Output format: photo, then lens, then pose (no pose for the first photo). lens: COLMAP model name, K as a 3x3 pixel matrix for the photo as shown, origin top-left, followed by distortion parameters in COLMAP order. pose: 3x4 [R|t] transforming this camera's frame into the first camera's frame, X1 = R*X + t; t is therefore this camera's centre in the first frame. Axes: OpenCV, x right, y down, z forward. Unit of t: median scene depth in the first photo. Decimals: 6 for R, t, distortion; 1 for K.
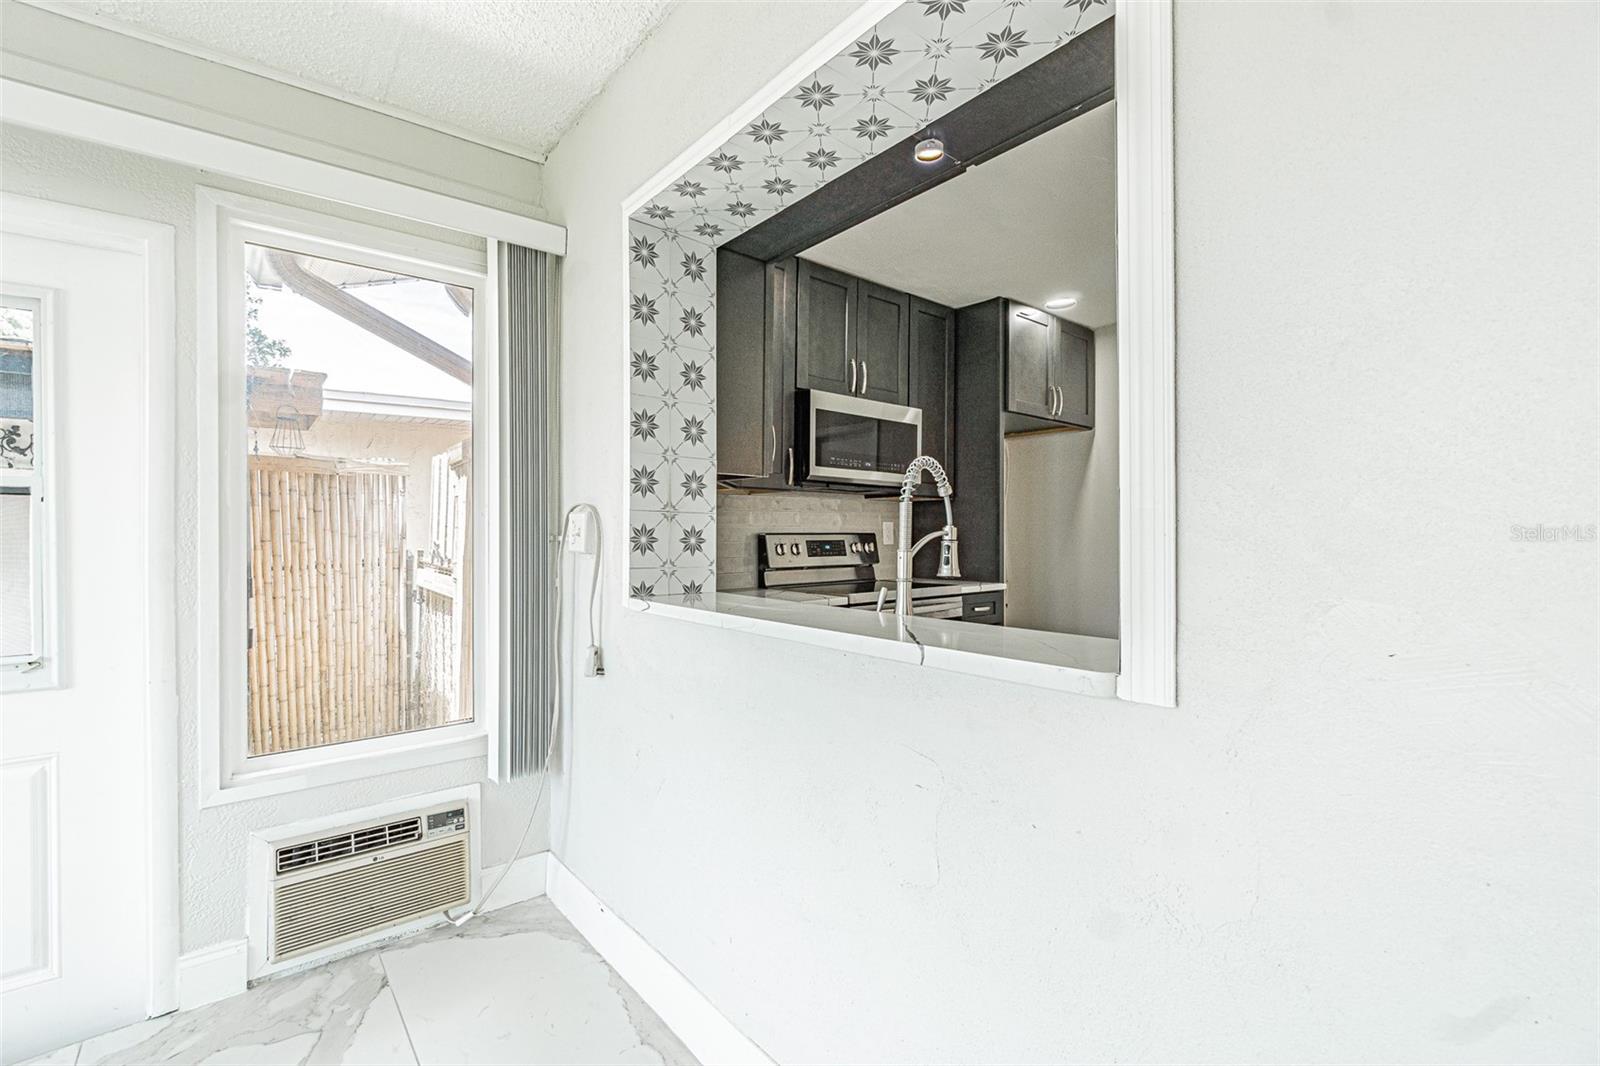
lens RADIAL K [[686.2, 0, 775.1], [0, 686.2, 541.8], [0, 0, 1]] dist [-0.019855, 0.006476]
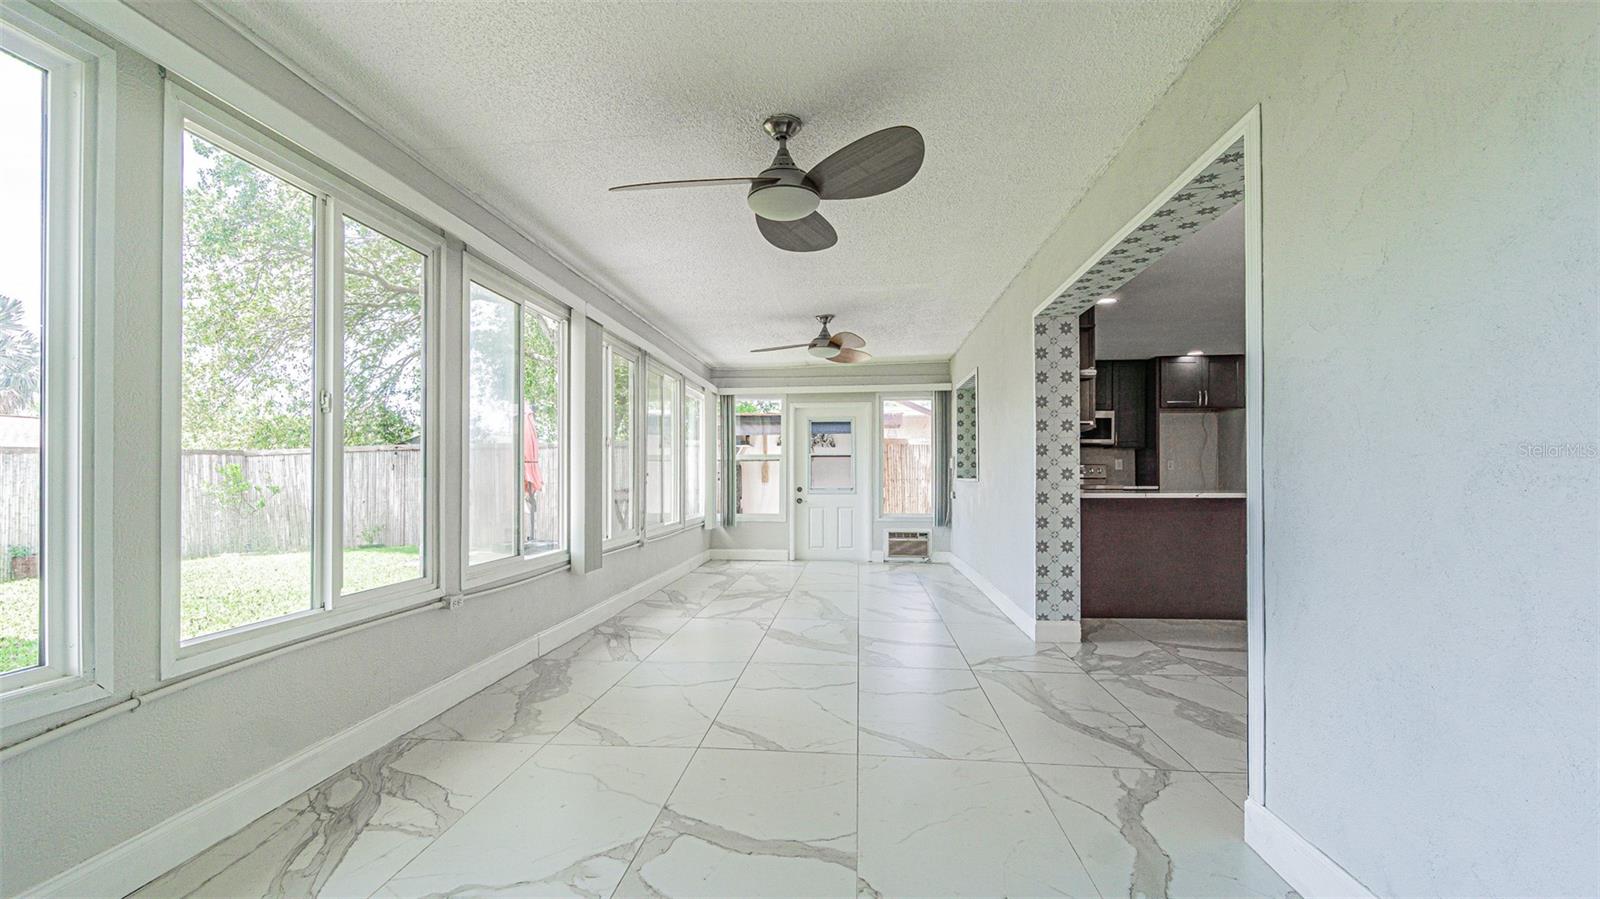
lens RADIAL K [[688.7, 0, 806.1], [0, 688.7, 467.2], [0, 0, 1]] dist [-0.008974, 0.000331]
pose [[0.731708, -0.006065, -0.681591, 1.136514], [-0.008294, 0.999807, -0.017801, 0.054024], [0.681568, 0.018679, 0.731516, -1.565594]]
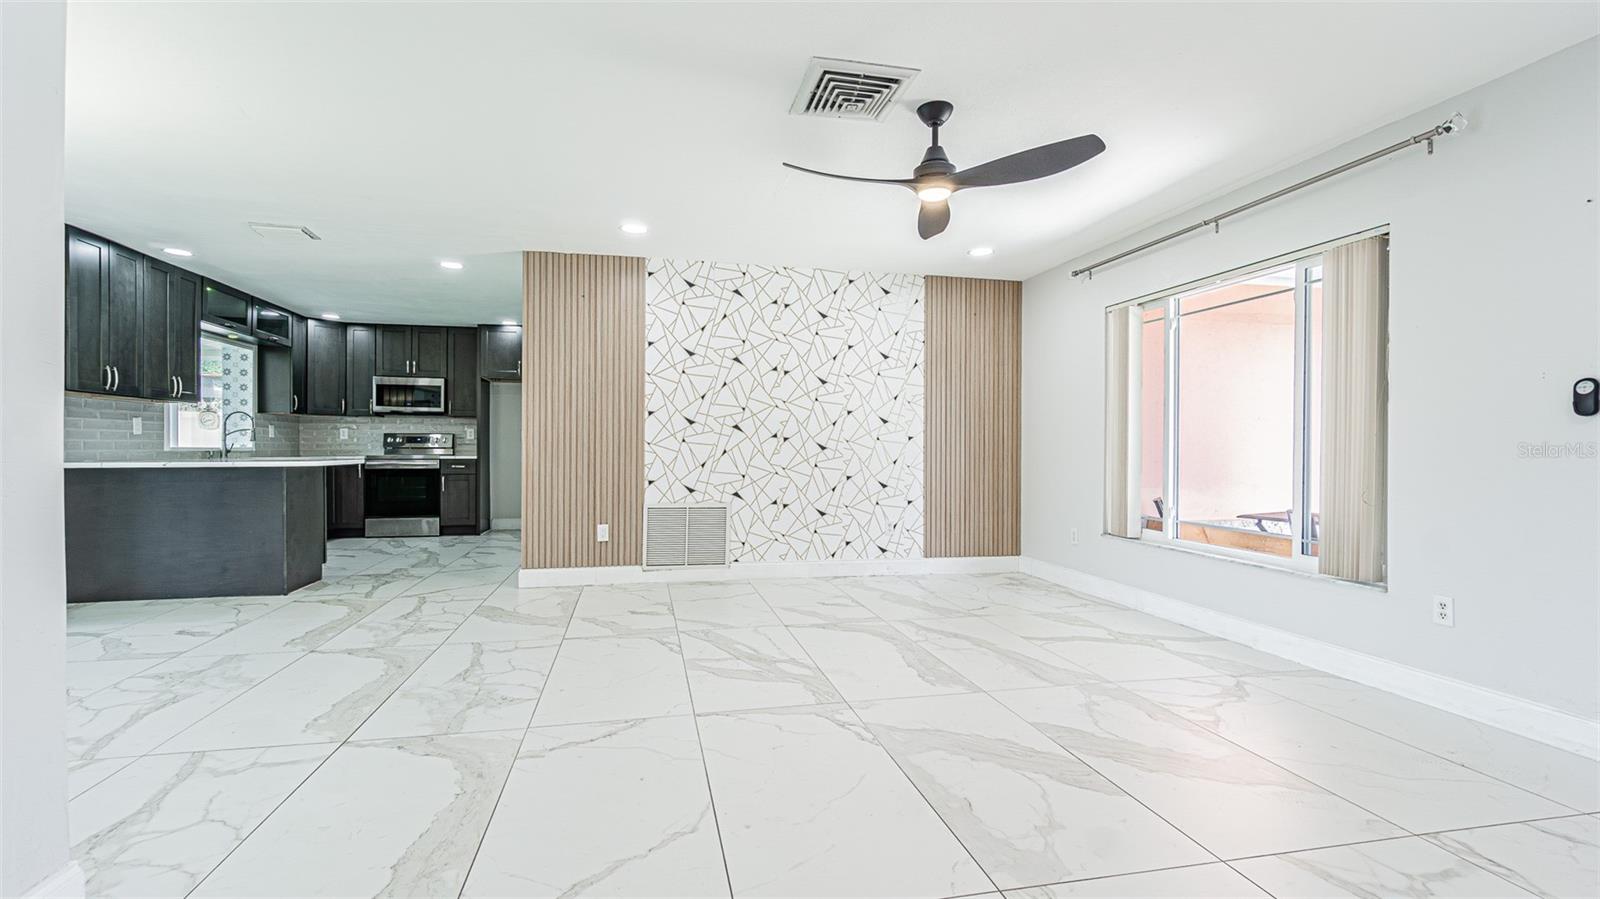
lens RADIAL K [[688.7, 0, 782.9], [0, 688.7, 445.8], [0, 0, 1]] dist [-0.008974, 0.000331]
pose [[0.891049, 0.004177, -0.453887, 2.455510], [-0.011220, 0.999855, -0.012826, 0.049848], [0.453768, 0.016521, 0.890967, -0.563643]]
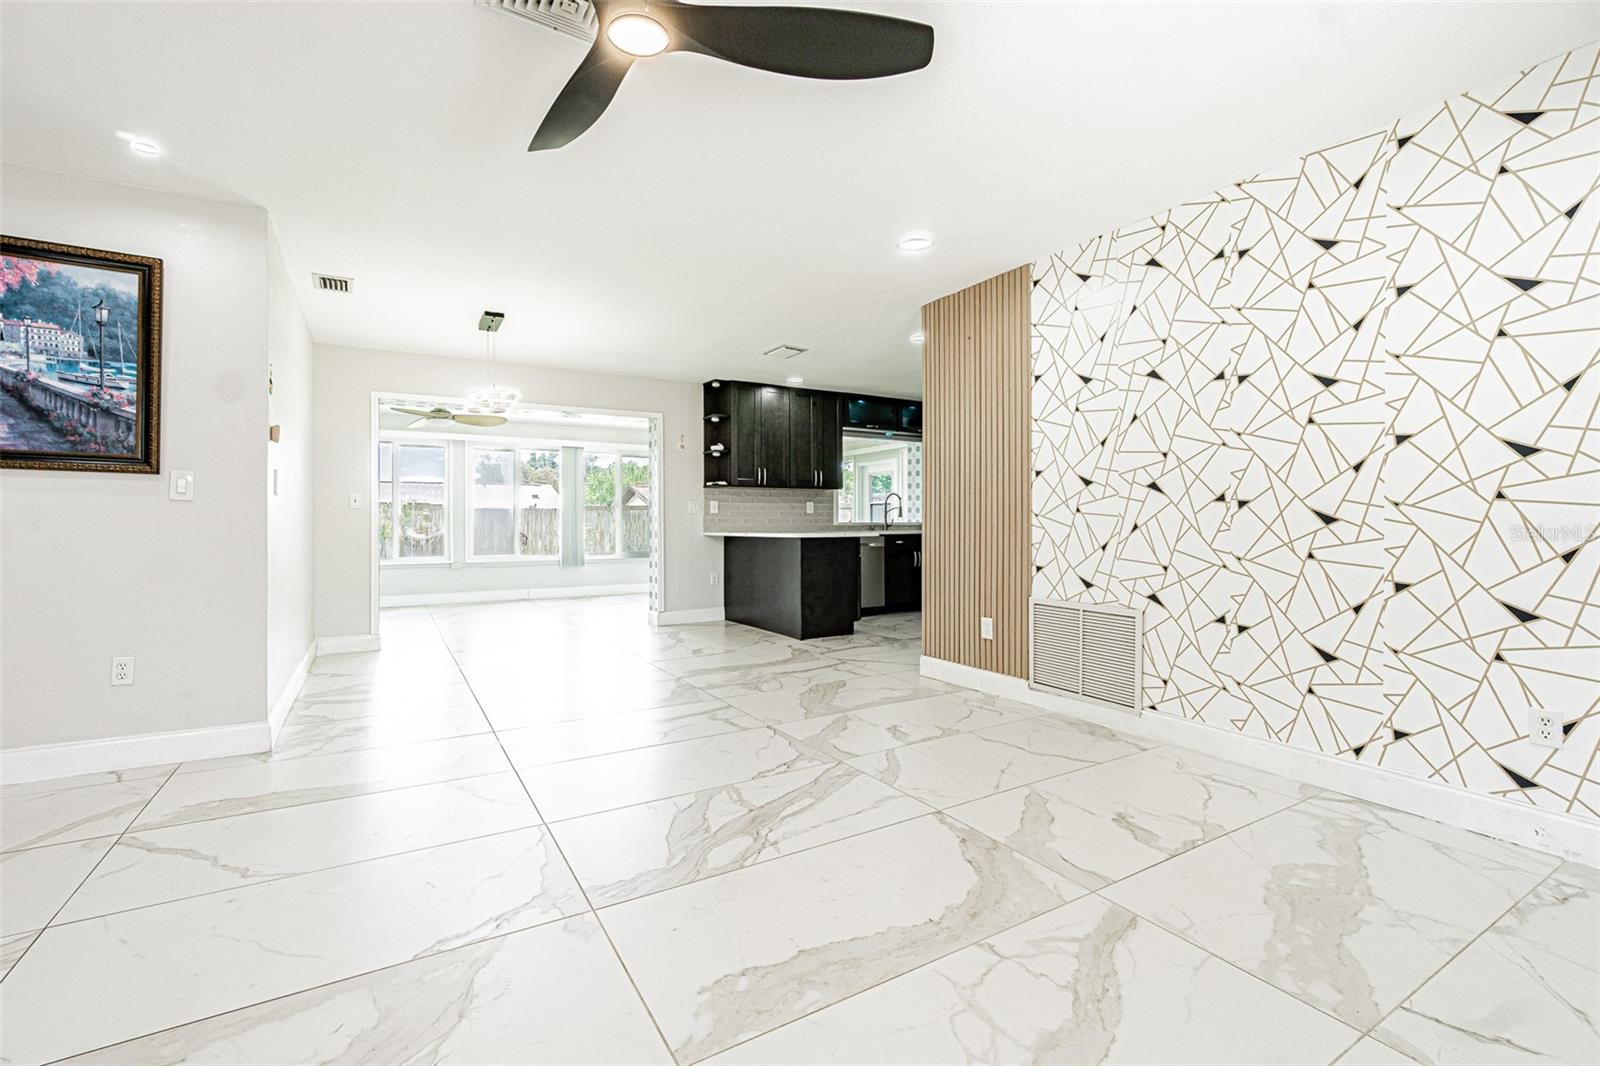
lens RADIAL K [[686.2, 0, 782.1], [0, 686.2, 521.3], [0, 0, 1]] dist [-0.019855, 0.006476]
pose [[-0.144403, 0.001744, -0.989517, 2.660816], [-0.010520, 0.999939, 0.003297, 0.038402], [0.989463, 0.010886, -0.144376, 0.464238]]
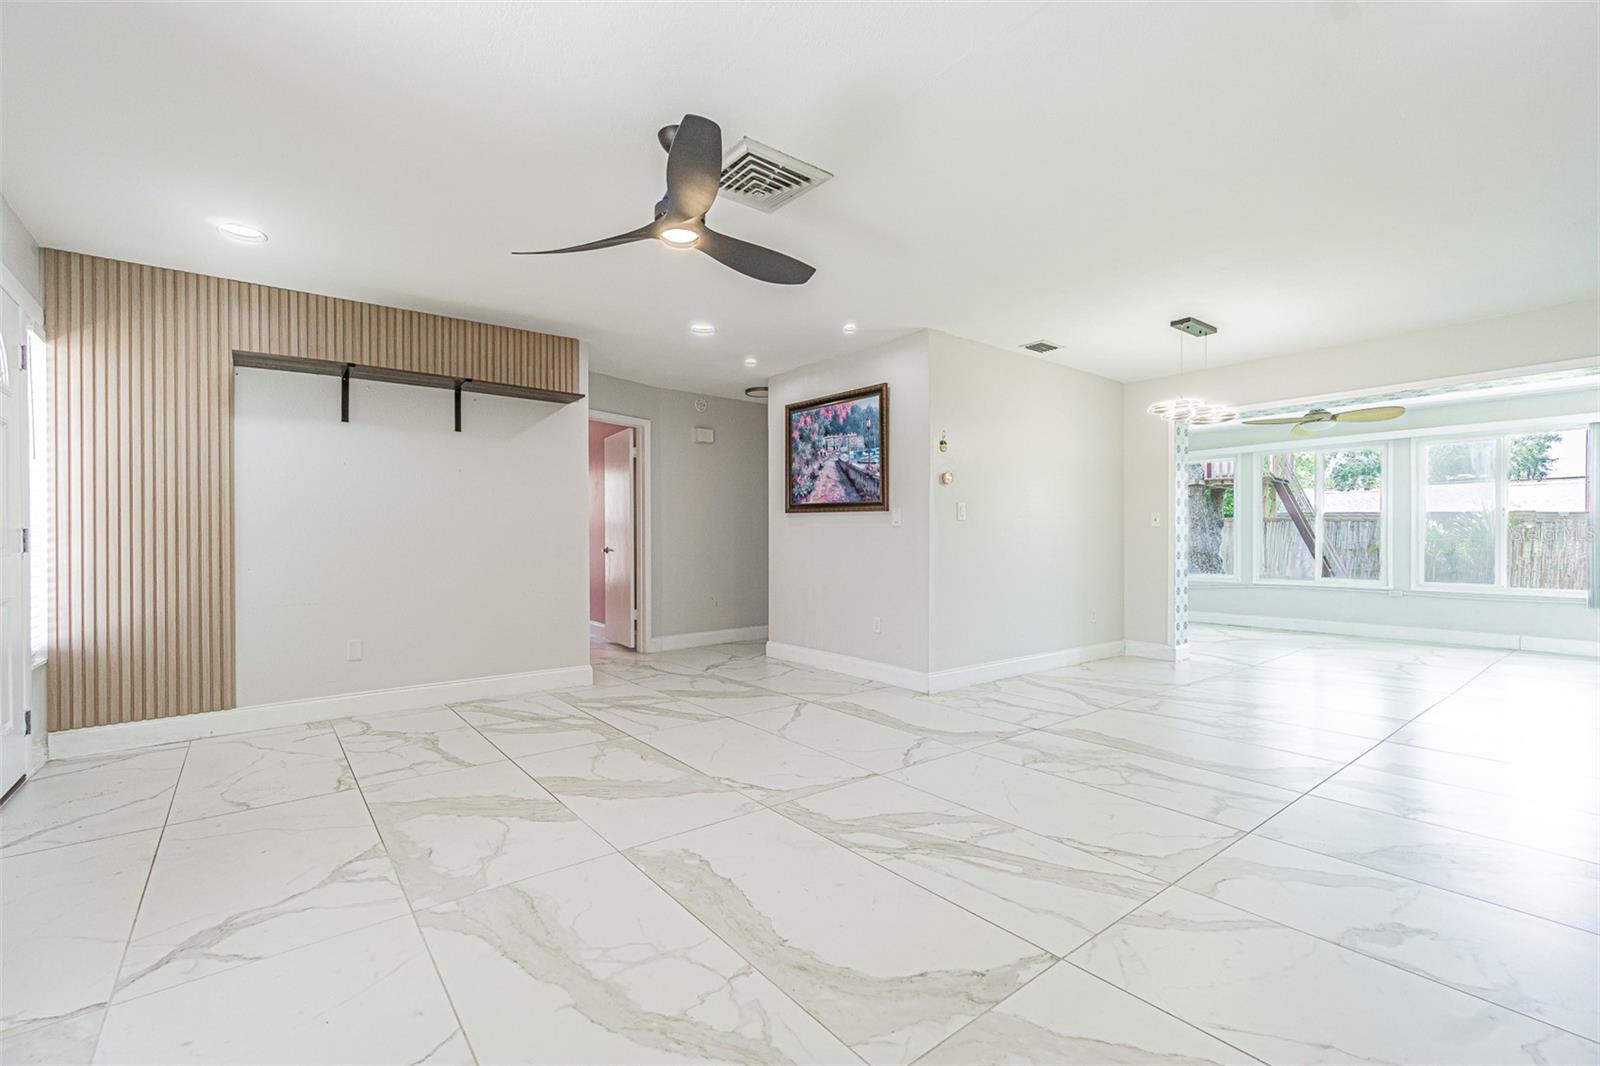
lens RADIAL K [[686.2, 0, 784.6], [0, 686.2, 553.0], [0, 0, 1]] dist [-0.019855, 0.006476]
pose [[-0.999869, 0.002728, 0.015927, 2.105929], [0.003258, 0.999438, 0.033370, 0.029110], [-0.015827, 0.033418, -0.999316, 1.033285]]
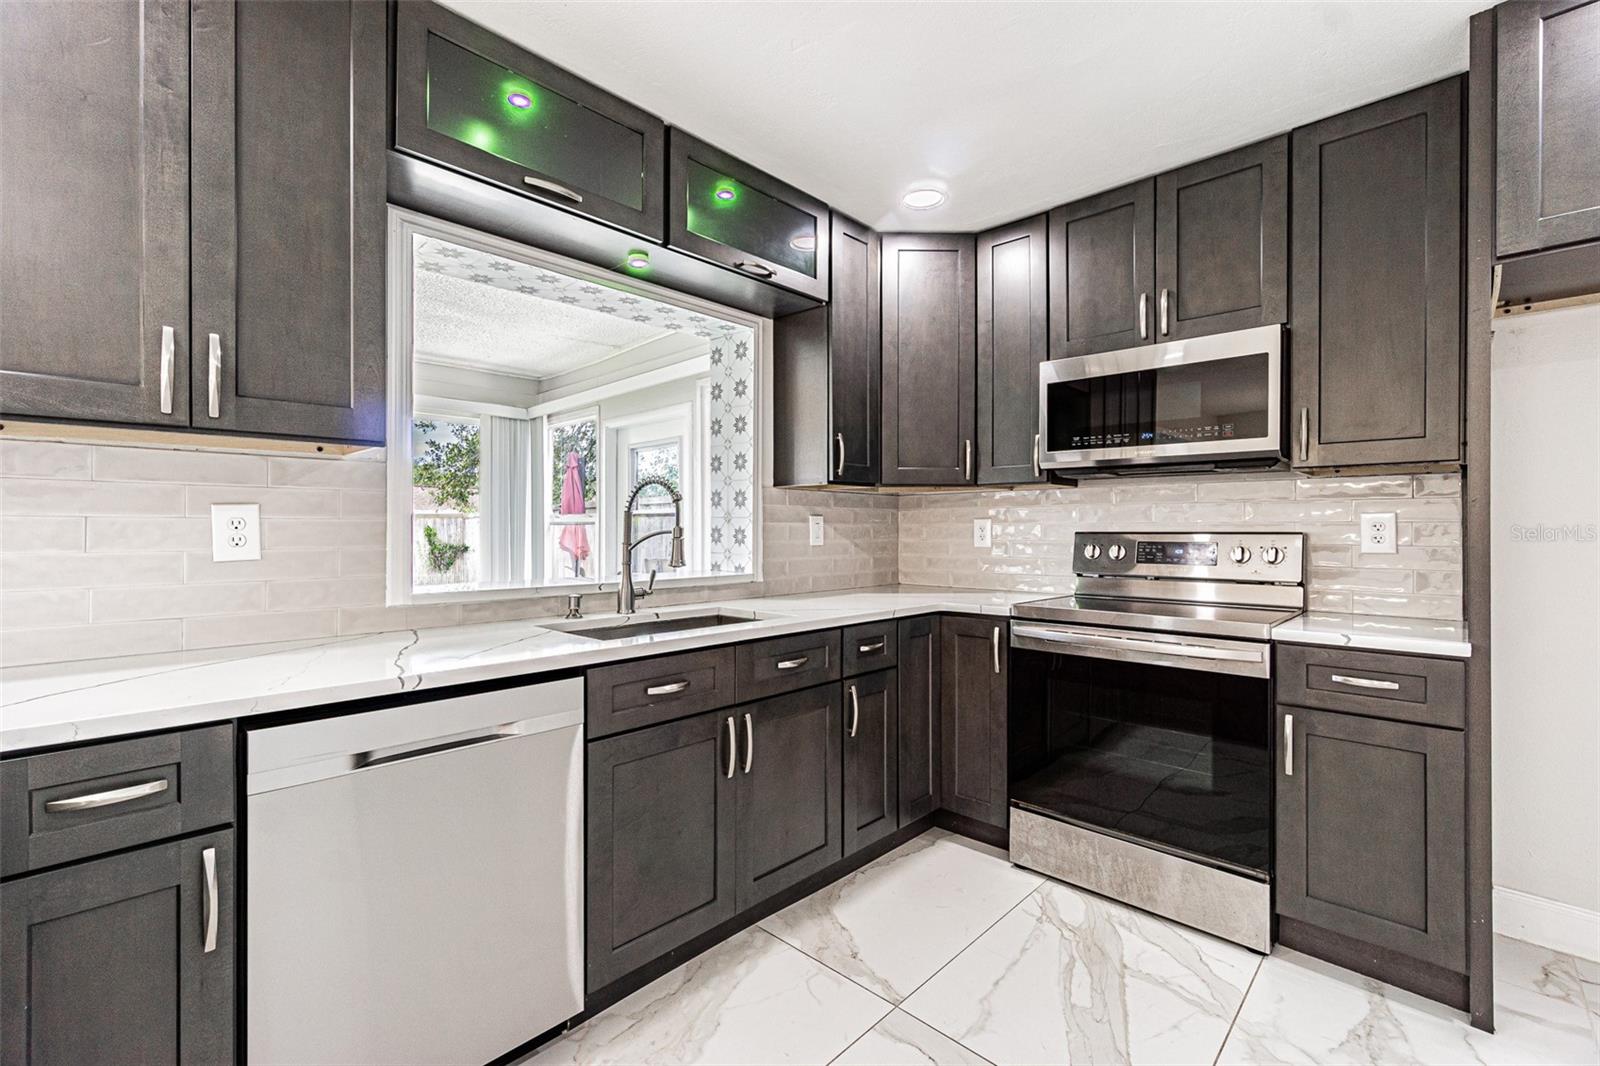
lens RADIAL K [[686.2, 0, 786.6], [0, 686.2, 525.5], [0, 0, 1]] dist [-0.019855, 0.006476]
pose [[0.120086, -0.004245, -0.992754, 0.813312], [-0.013398, 0.999893, -0.005896, -0.010634], [0.992673, 0.014009, 0.120017, 0.554922]]
